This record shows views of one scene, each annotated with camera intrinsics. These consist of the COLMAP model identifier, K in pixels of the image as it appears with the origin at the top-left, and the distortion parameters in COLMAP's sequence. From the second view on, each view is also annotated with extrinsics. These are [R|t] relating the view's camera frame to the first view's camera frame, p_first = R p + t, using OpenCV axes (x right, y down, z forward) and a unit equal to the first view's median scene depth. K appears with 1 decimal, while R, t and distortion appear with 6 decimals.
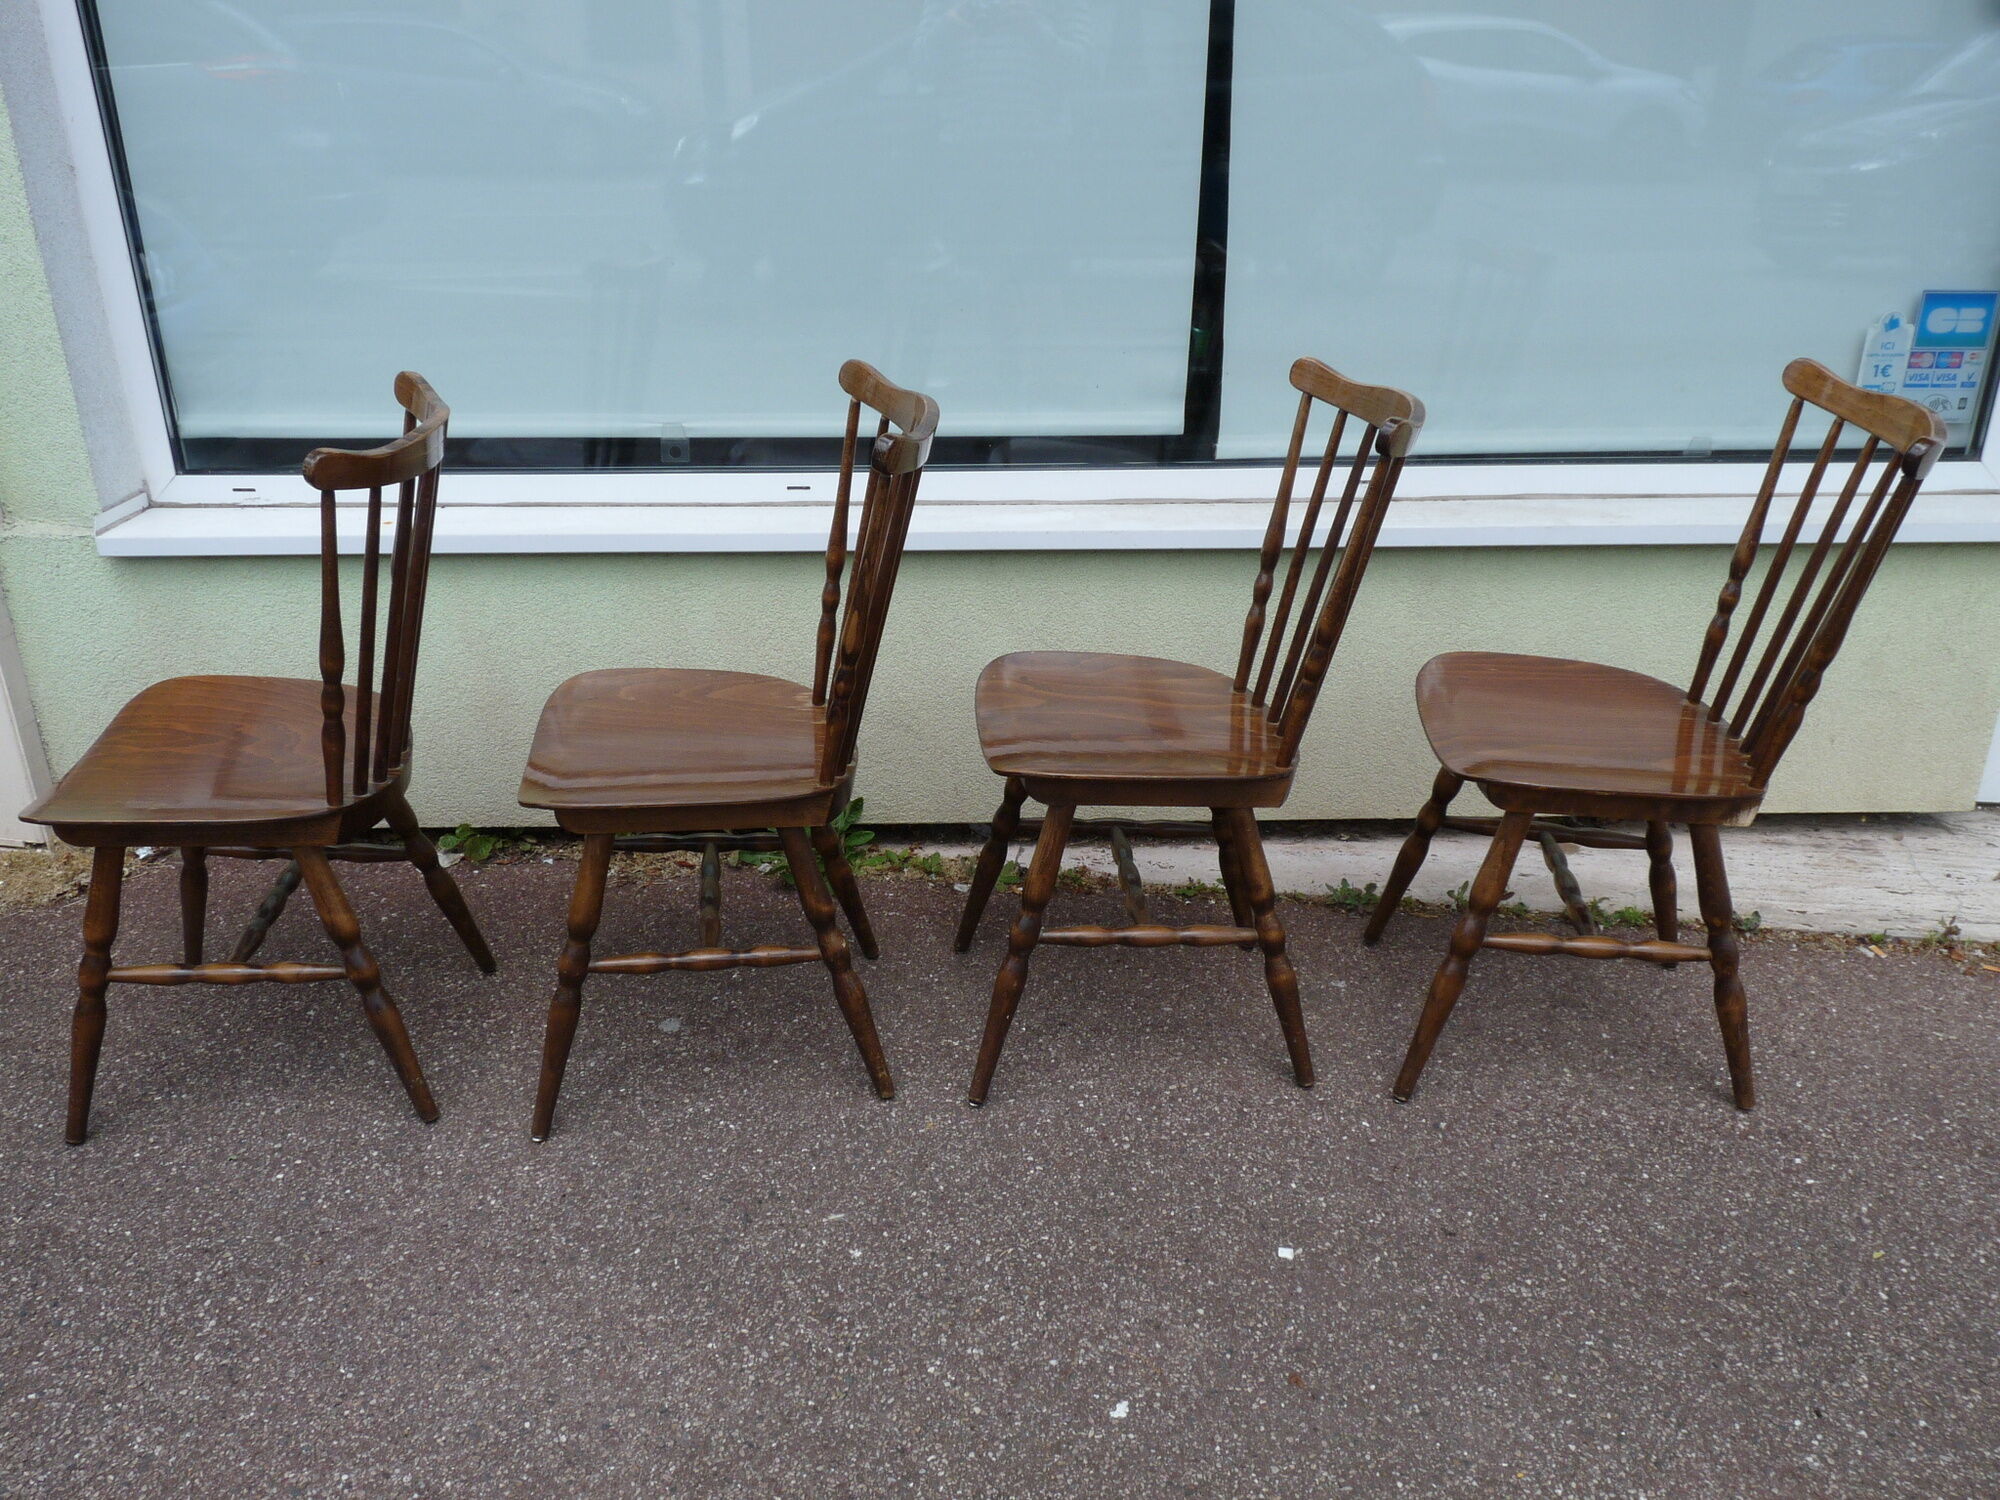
lens RADIAL K [[1601.5, 0, 990.9], [0, 1601.5, 755.2], [0, 0, 1]] dist [-0.014795, -0.015649]
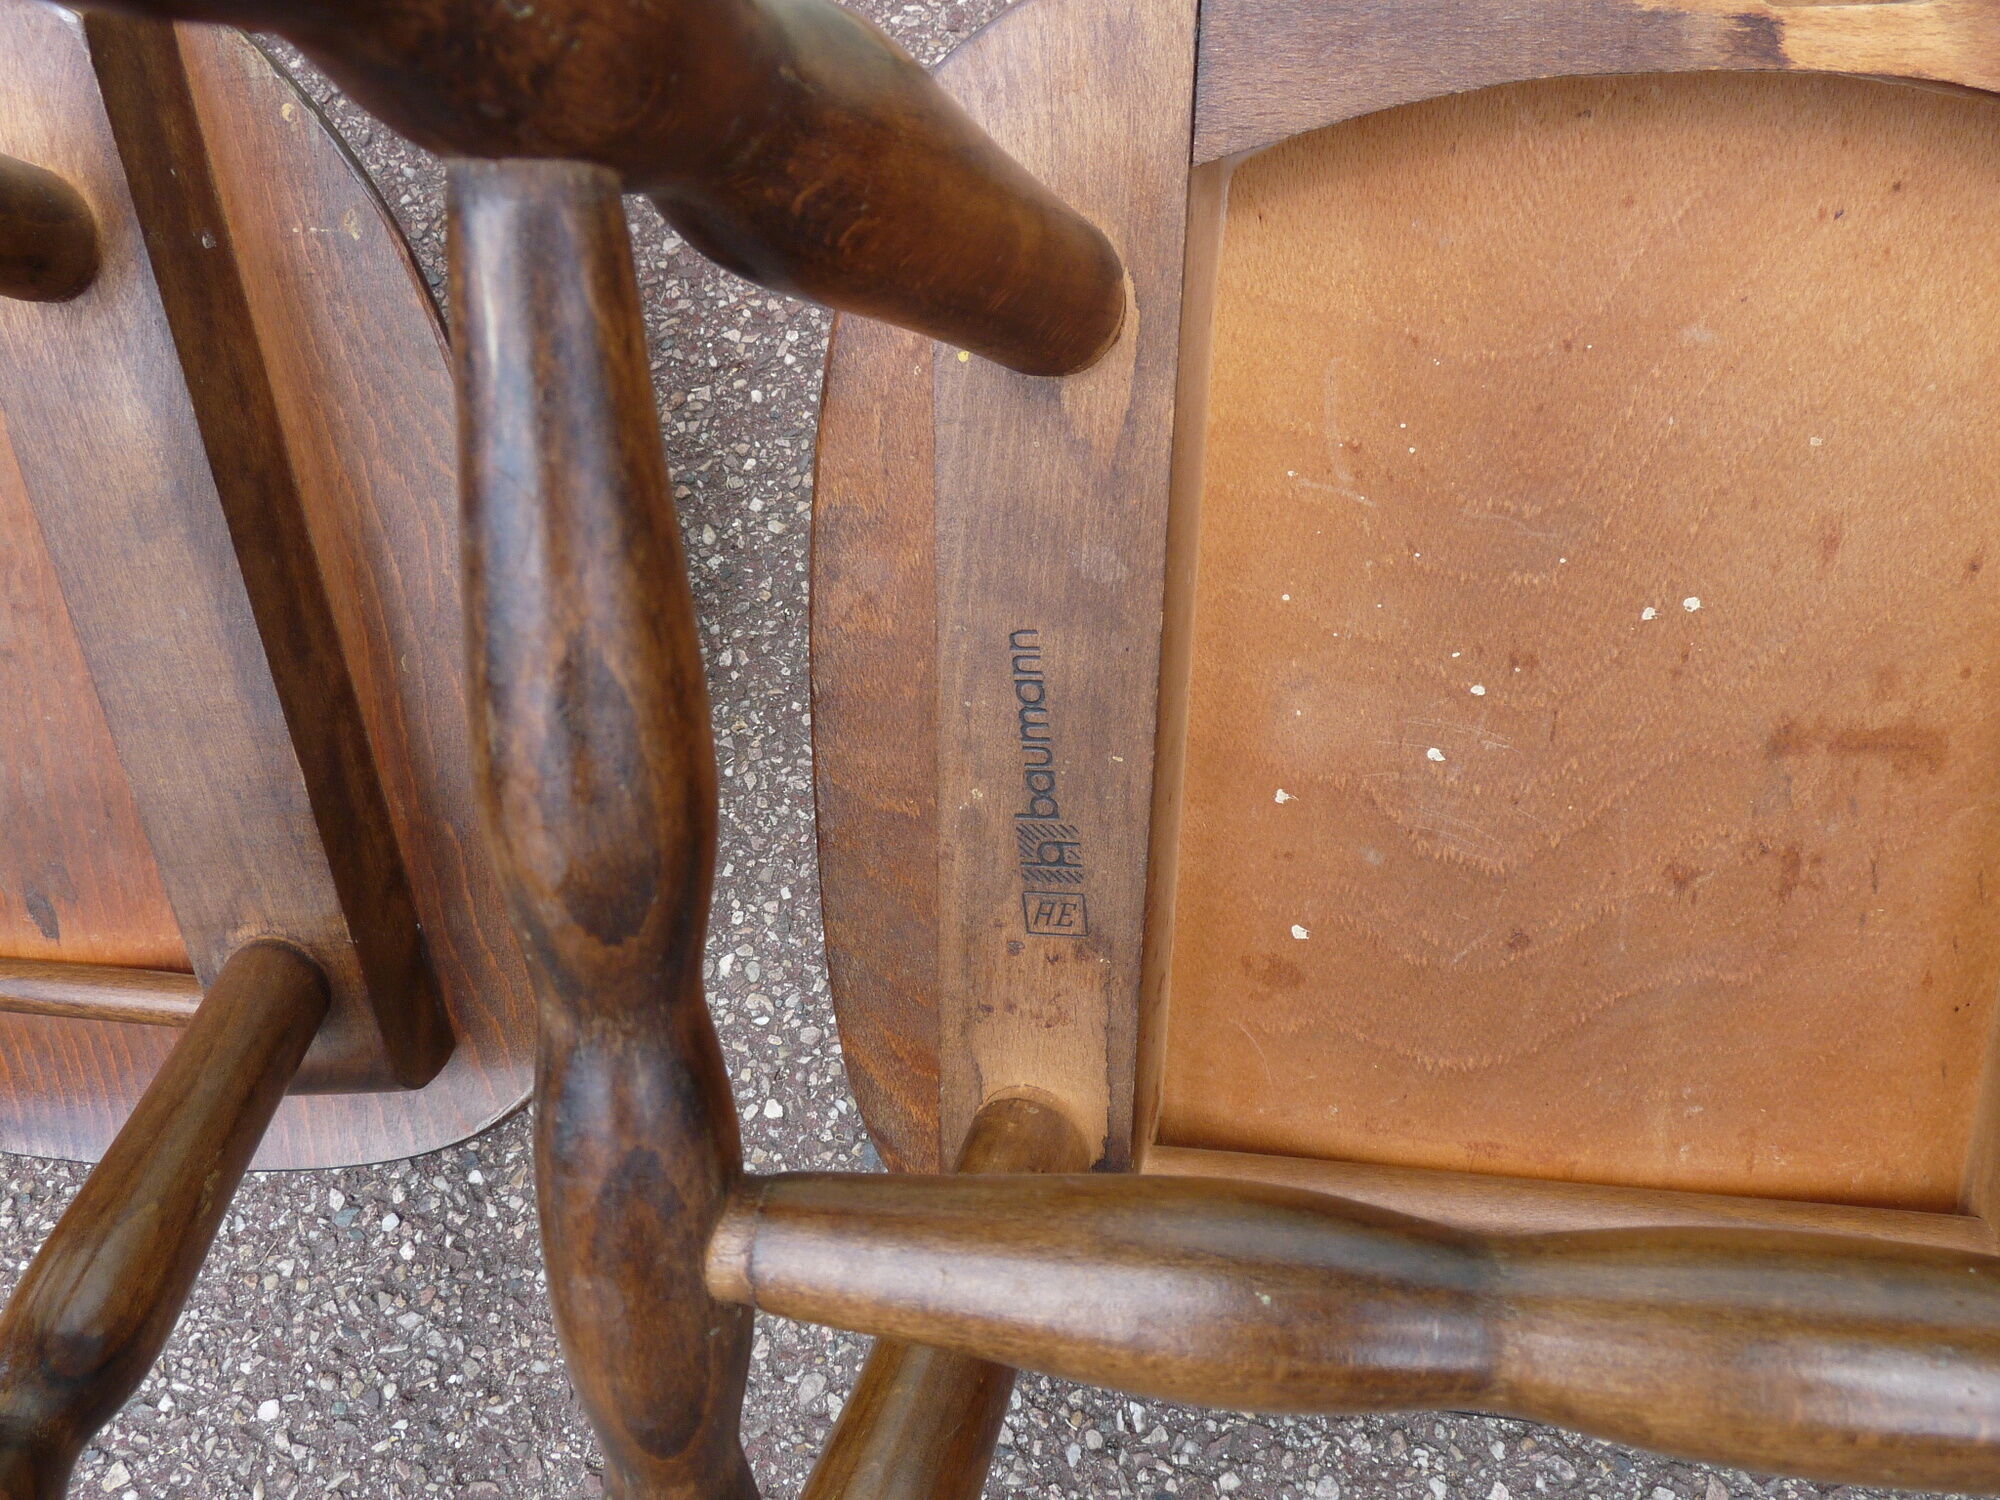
lens RADIAL K [[1601.5, 0, 991.9], [0, 1601.5, 756.4], [0, 0, 1]] dist [-0.014795, -0.015649]
pose [[0.975560, 0.069828, -0.208342, -0.237790], [0.085501, 0.752805, 0.652667, 0.034775], [0.202415, -0.654529, 0.728436, 0.790592]]
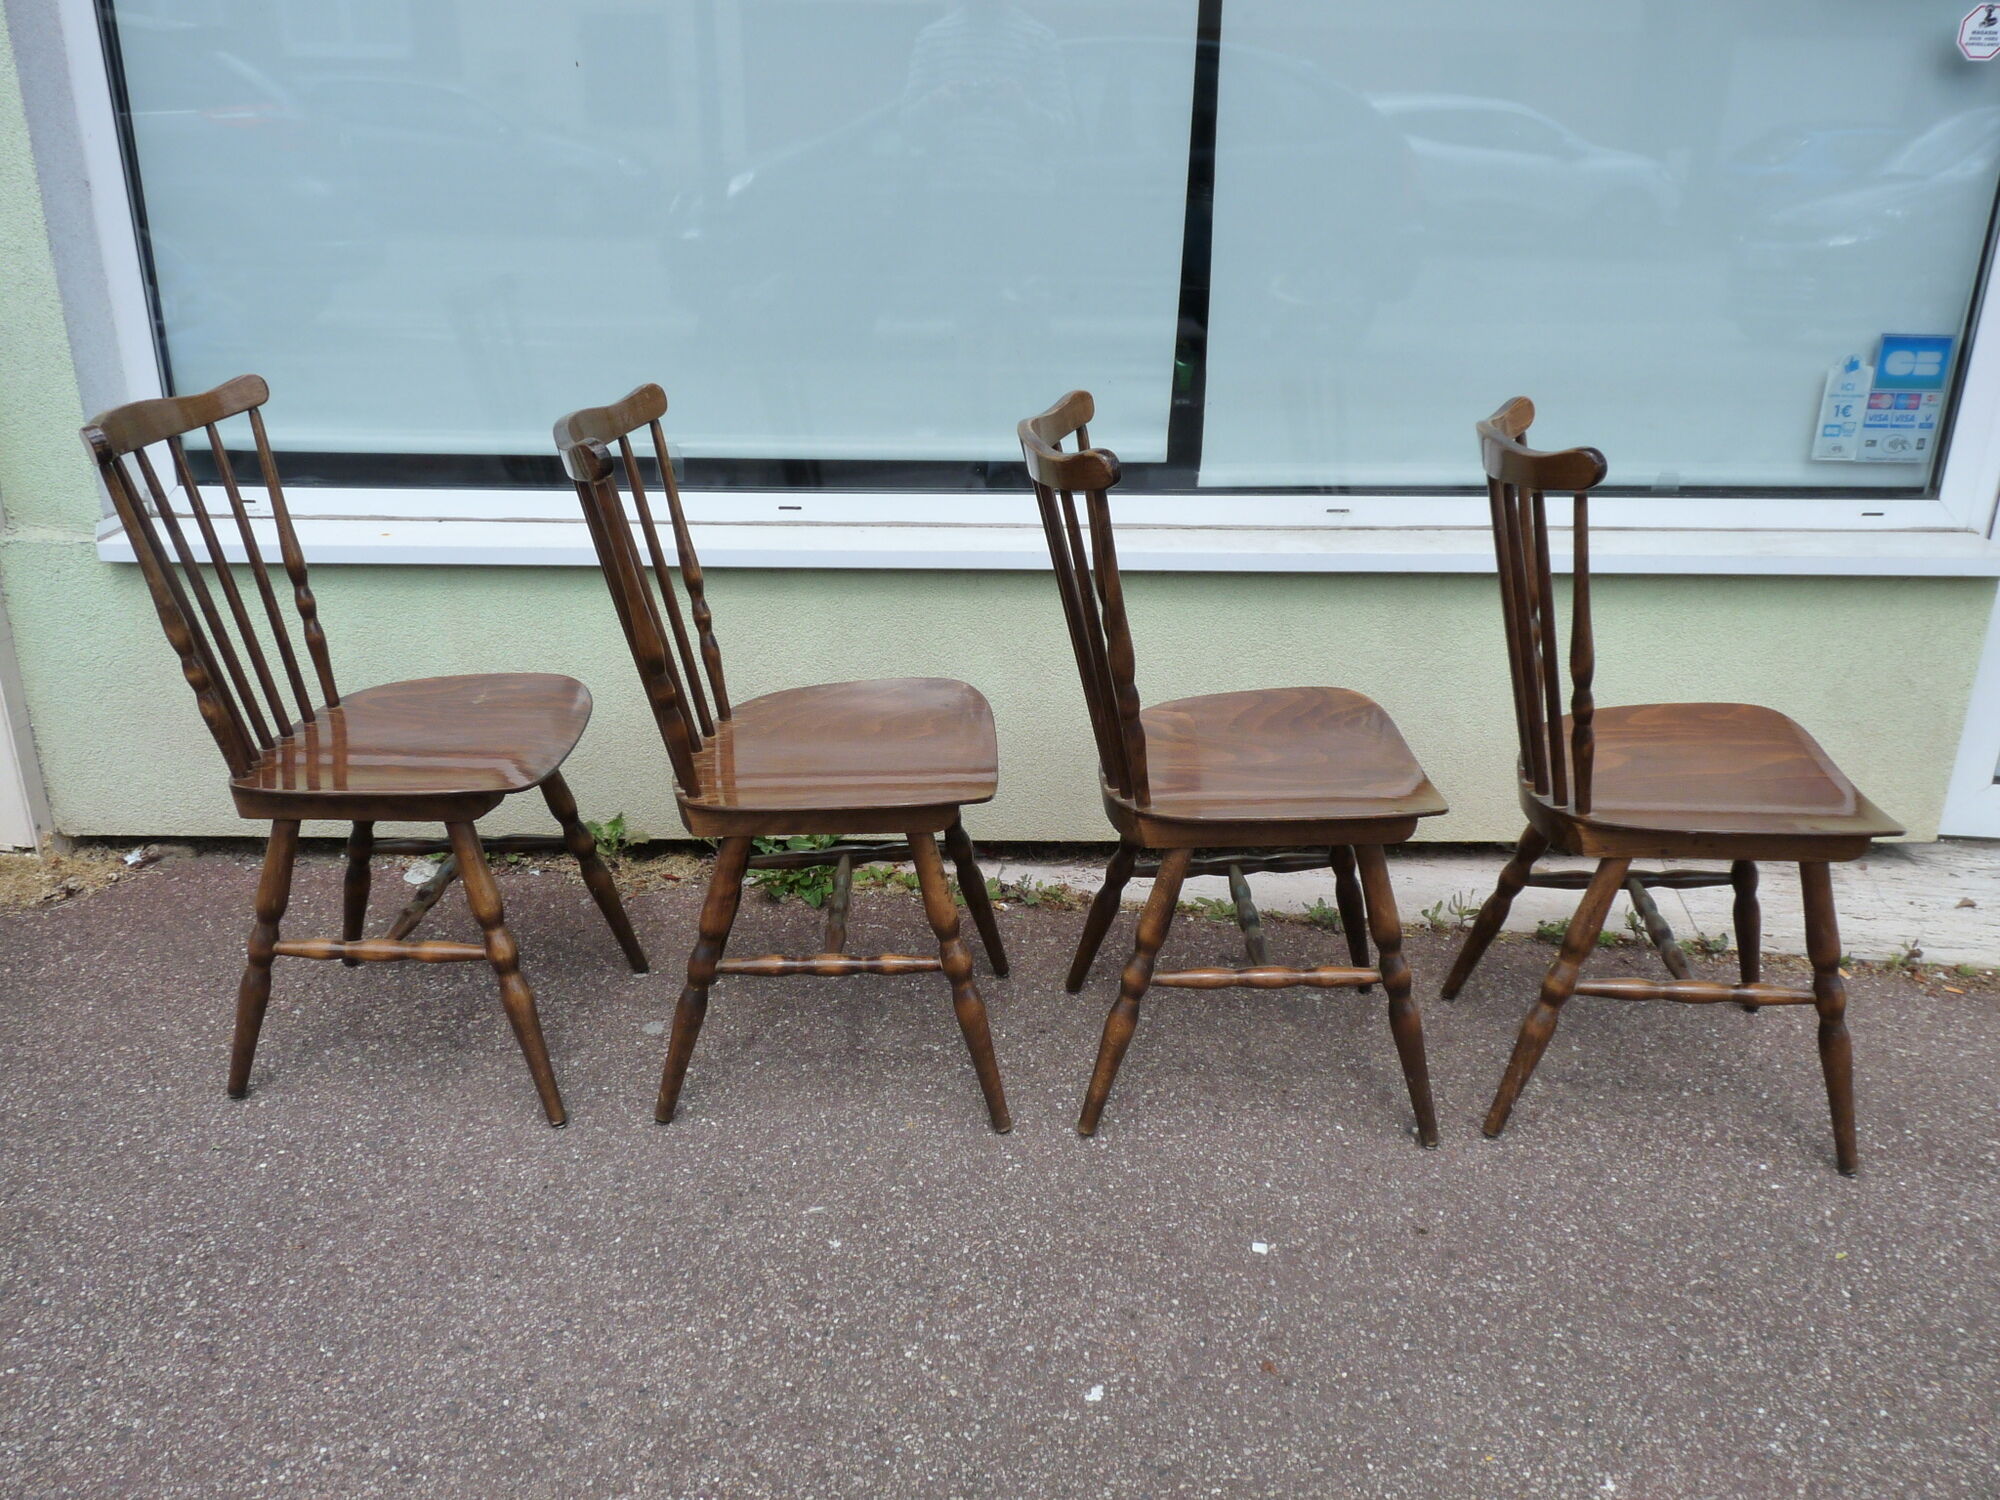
lens RADIAL K [[1601.5, 0, 993.0], [0, 1601.5, 753.9], [0, 0, 1]] dist [-0.014795, -0.015649]
pose [[0.999827, 0.013901, 0.012373, -0.001305], [-0.013378, 0.999053, -0.041397, 0.037346], [-0.012937, 0.041224, 0.999066, -0.020072]]
